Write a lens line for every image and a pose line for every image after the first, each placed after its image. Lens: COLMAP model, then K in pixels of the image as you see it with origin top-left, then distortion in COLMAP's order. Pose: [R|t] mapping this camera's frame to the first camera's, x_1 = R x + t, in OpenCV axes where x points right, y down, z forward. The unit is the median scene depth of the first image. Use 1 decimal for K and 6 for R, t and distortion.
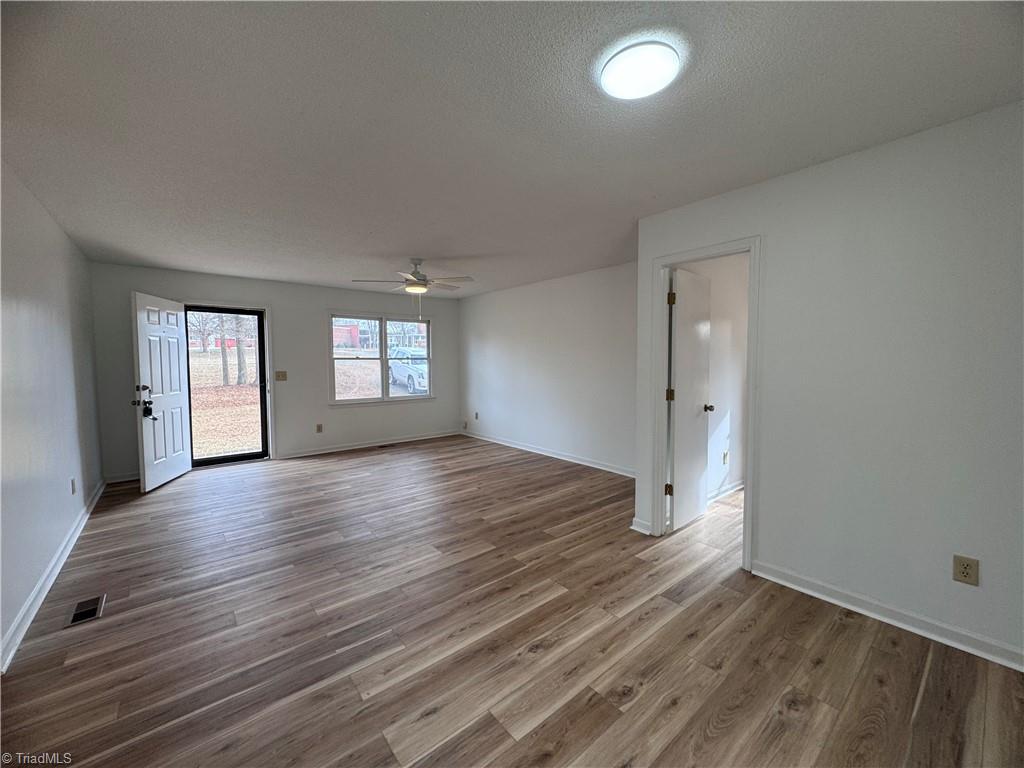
lens RADIAL K [[407.7, 0, 512.9], [0, 407.7, 382.2], [0, 0, 1]] dist [-0.001339, 0.000263]
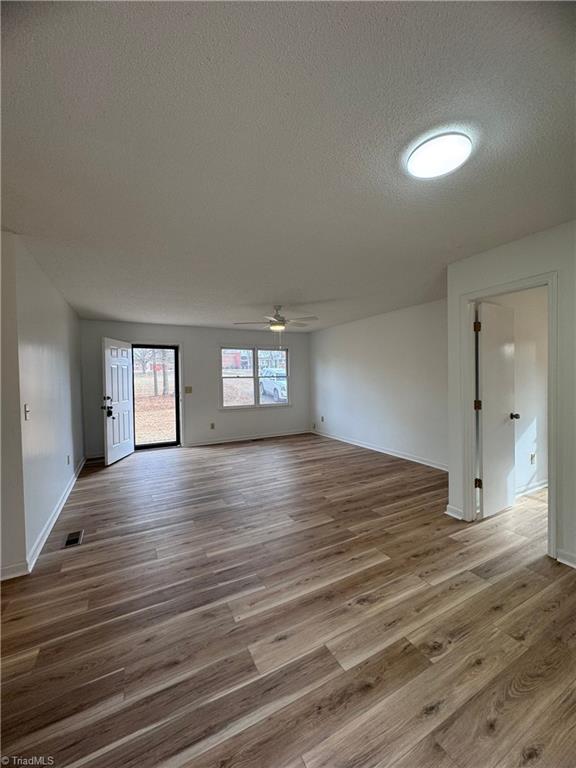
lens RADIAL K [[305.6, 0, 289.6], [0, 305.6, 383.8], [0, 0, 1]] dist [-0.001670, 0.000638]
pose [[0.979472, -0.007522, -0.201439, 0.017012], [0.001474, 0.999544, -0.030158, -0.005251], [0.201574, 0.029242, 0.979037, -0.010132]]
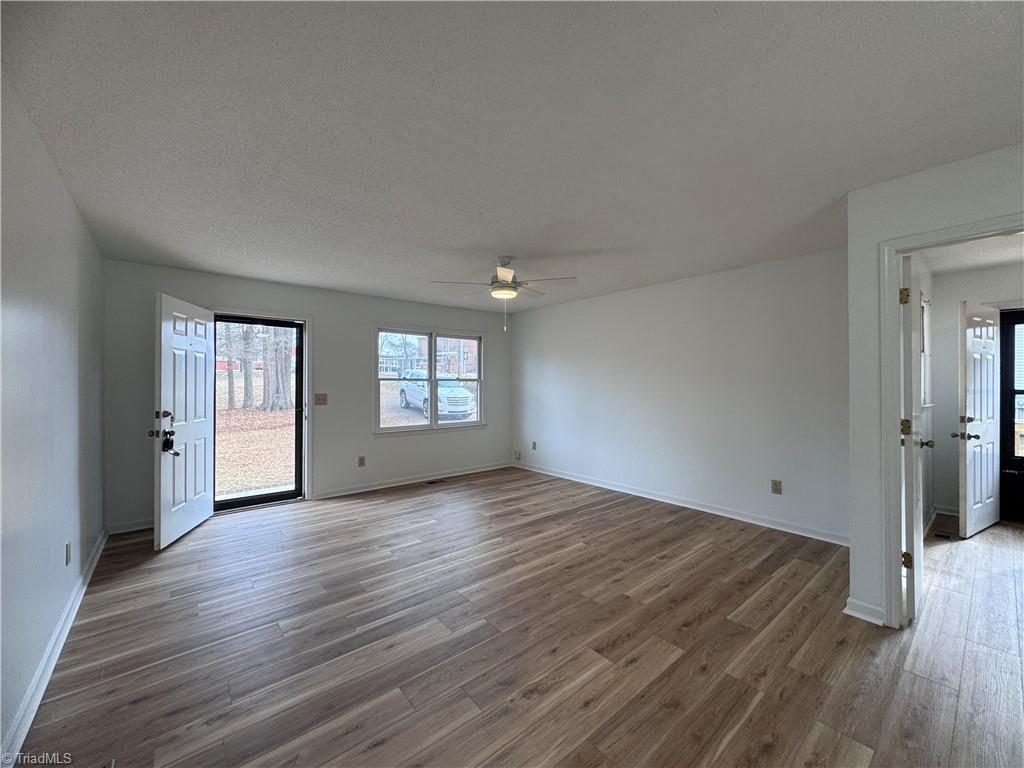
lens RADIAL K [[407.5, 0, 512.7], [0, 407.5, 382.2], [0, 0, 1]] dist [-0.001670, 0.000638]
pose [[0.999985, 0.002660, 0.004727, -0.289425], [-0.002382, 0.998312, -0.058024, -0.004406], [-0.004873, 0.058012, 0.998304, 0.253622]]
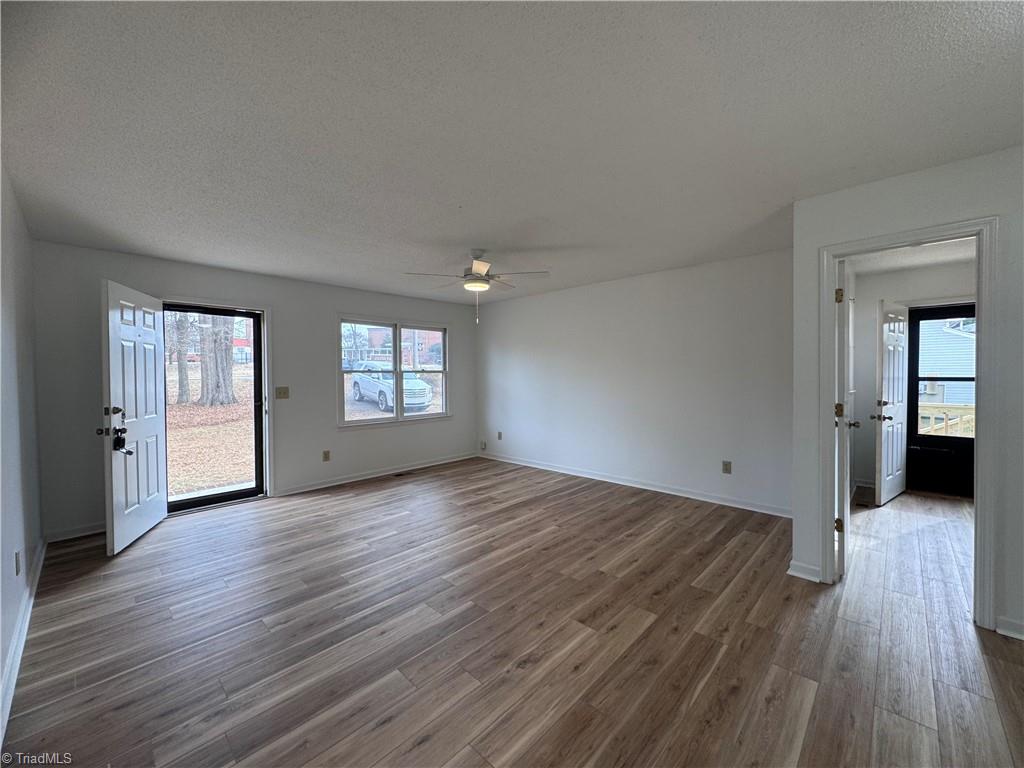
lens RADIAL K [[407.5, 0, 512.7], [0, 407.5, 382.2], [0, 0, 1]] dist [-0.001670, 0.000638]
pose [[0.993059, -0.006868, 0.117420, -0.341456], [0.011152, 0.999294, -0.035871, -0.003396], [-0.117091, 0.036931, 0.992434, 0.229739]]
